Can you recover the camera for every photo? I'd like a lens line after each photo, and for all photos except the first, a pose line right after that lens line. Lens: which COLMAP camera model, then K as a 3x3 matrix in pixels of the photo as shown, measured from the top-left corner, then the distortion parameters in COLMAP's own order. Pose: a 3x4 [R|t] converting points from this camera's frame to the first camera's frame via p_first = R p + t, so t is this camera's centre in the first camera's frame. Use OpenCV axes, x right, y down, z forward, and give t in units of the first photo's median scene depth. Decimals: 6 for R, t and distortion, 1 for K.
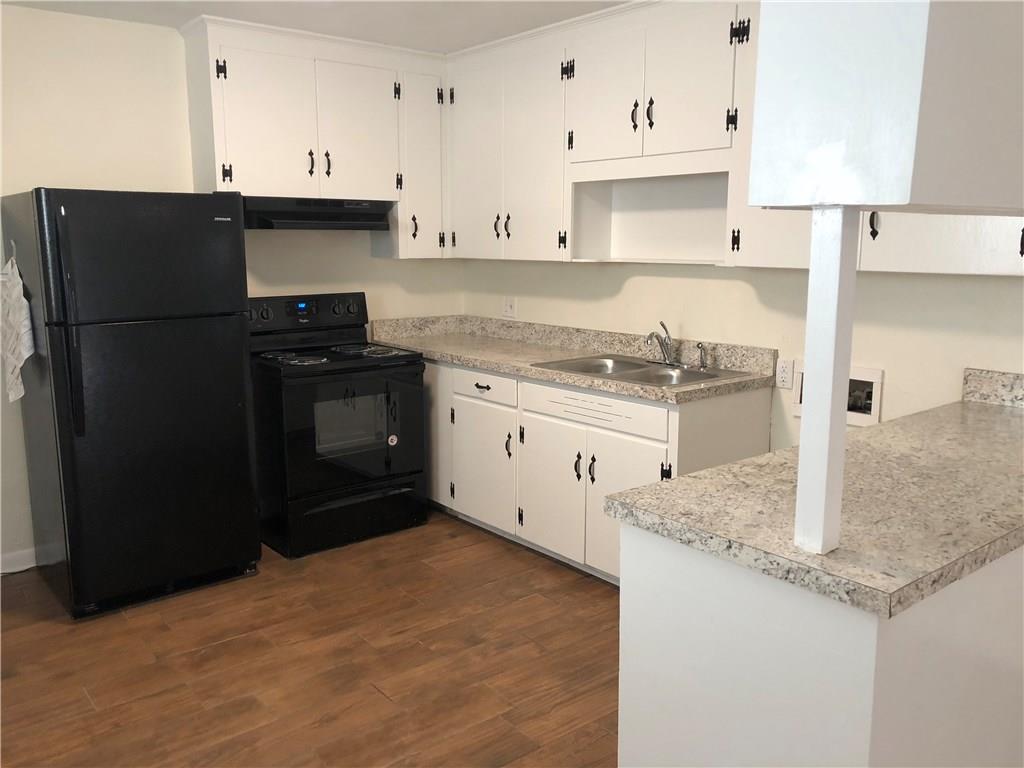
lens RADIAL K [[840.9, 0, 512.0], [0, 840.9, 384.0], [0, 0, 1]] dist [0.008660, 0.008692]
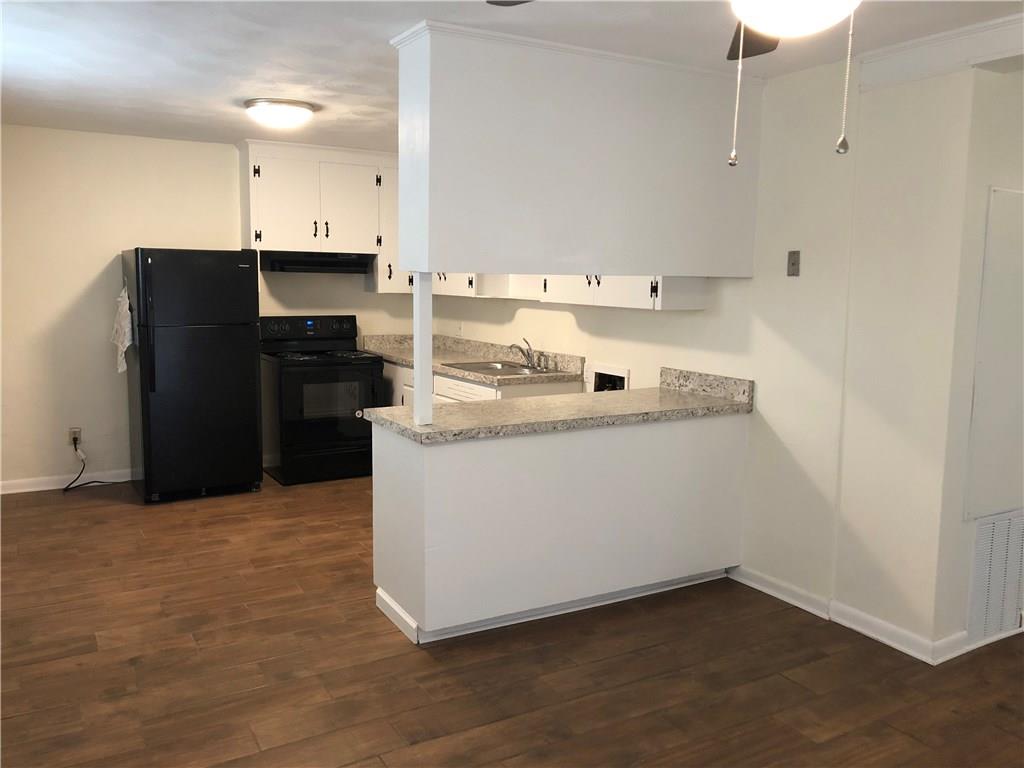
lens RADIAL K [[828.5, 0, 505.1], [0, 828.5, 386.3], [0, 0, 1]] dist [0.036412, -0.047751]
pose [[0.987654, 0.037340, -0.152133, 0.385597], [-0.043484, 0.998359, -0.037256, 0.070922], [0.150492, 0.043412, 0.987658, -0.477737]]
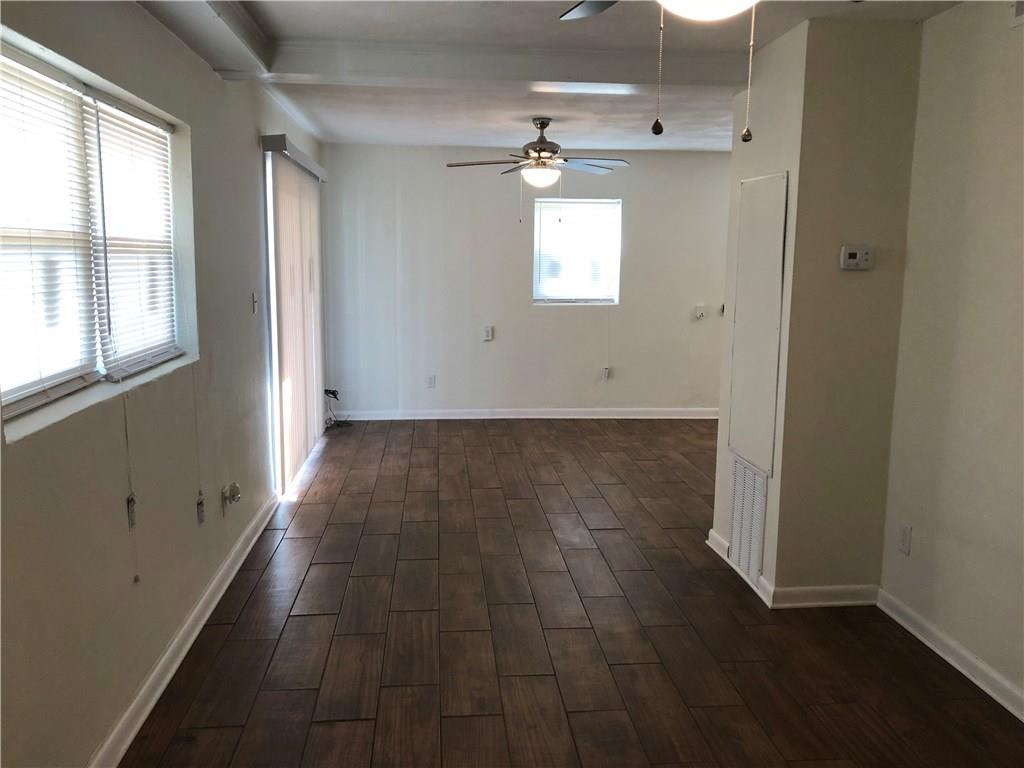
lens RADIAL K [[828.5, 0, 505.1], [0, 828.5, 386.3], [0, 0, 1]] dist [0.036412, -0.047751]
pose [[-0.558593, 0.127964, -0.819511, 1.846276], [-0.150022, 0.956144, 0.251557, -0.161746], [0.815761, 0.263463, -0.514898, 0.823842]]
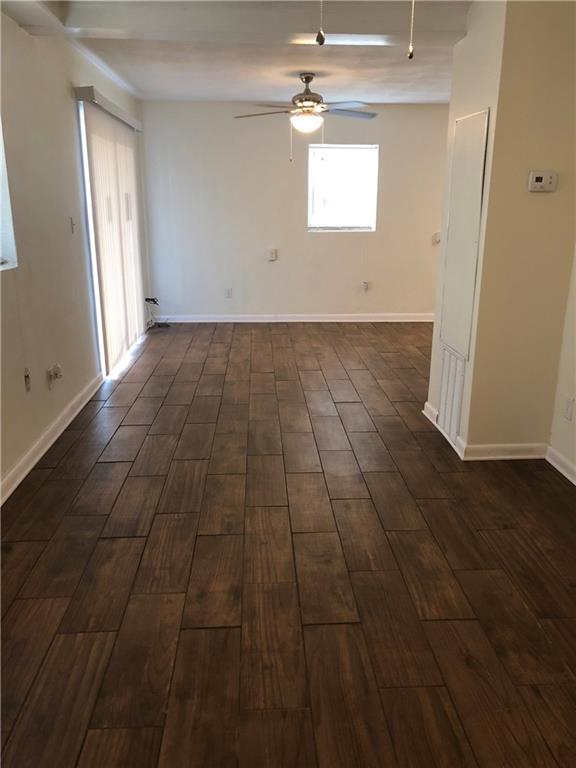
lens RADIAL K [[621.4, 0, 288.0], [0, 621.4, 384.0], [0, 0, 1]] dist [0.036412, -0.047751]
pose [[-0.584482, 0.230077, -0.778104, 1.777350], [-0.142527, 0.914935, 0.377598, -0.142927], [0.798791, 0.331600, -0.501970, 0.871052]]
